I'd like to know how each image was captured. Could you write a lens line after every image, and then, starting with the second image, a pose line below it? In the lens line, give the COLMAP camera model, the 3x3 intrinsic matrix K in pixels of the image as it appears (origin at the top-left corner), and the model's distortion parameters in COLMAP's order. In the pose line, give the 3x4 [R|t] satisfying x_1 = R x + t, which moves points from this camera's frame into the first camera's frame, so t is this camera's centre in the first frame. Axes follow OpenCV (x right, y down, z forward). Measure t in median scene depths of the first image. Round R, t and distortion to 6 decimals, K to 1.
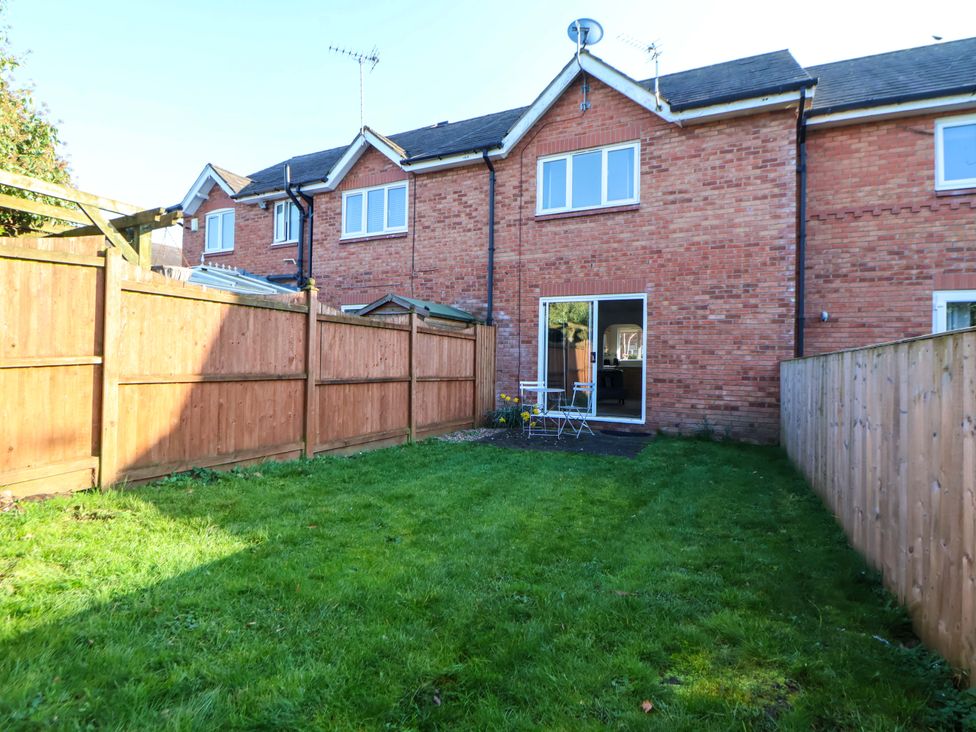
lens RADIAL K [[512.2, 0, 488.0], [0, 512.2, 366.0], [0, 0, 1]] dist [-0.000275, -0.001801]
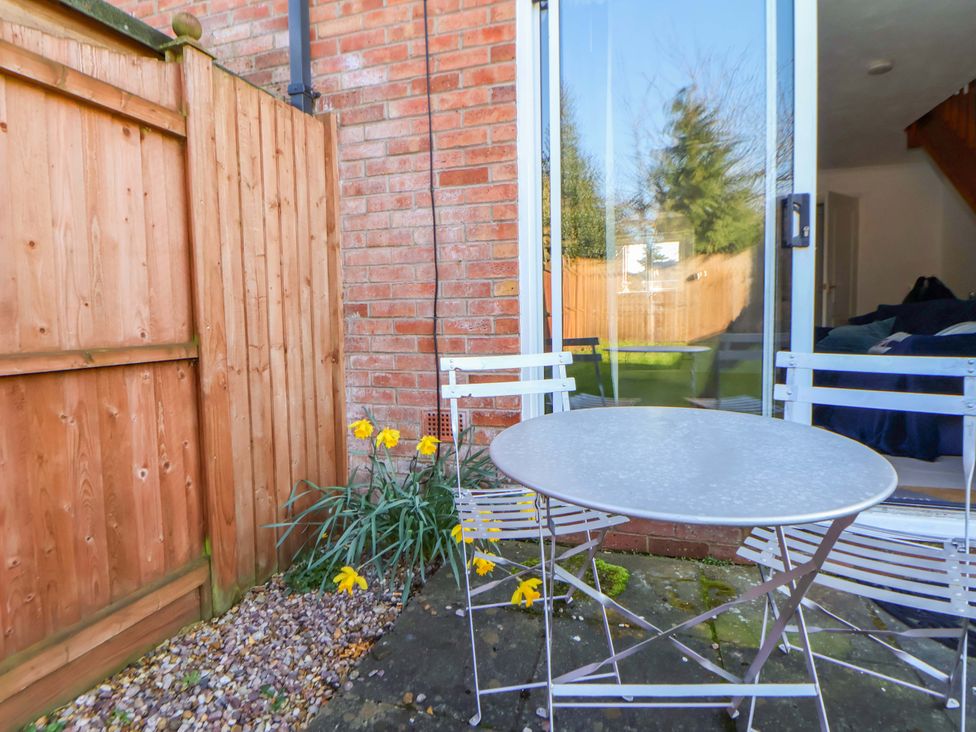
lens RADIAL K [[514.6, 0, 490.9], [0, 514.6, 347.5], [0, 0, 1]] dist [0.000891, -0.000202]
pose [[0.988217, -0.045323, 0.146196, 0.050604], [0.039240, 0.998250, 0.044229, 0.019044], [-0.147944, -0.037971, 0.988267, 0.771775]]
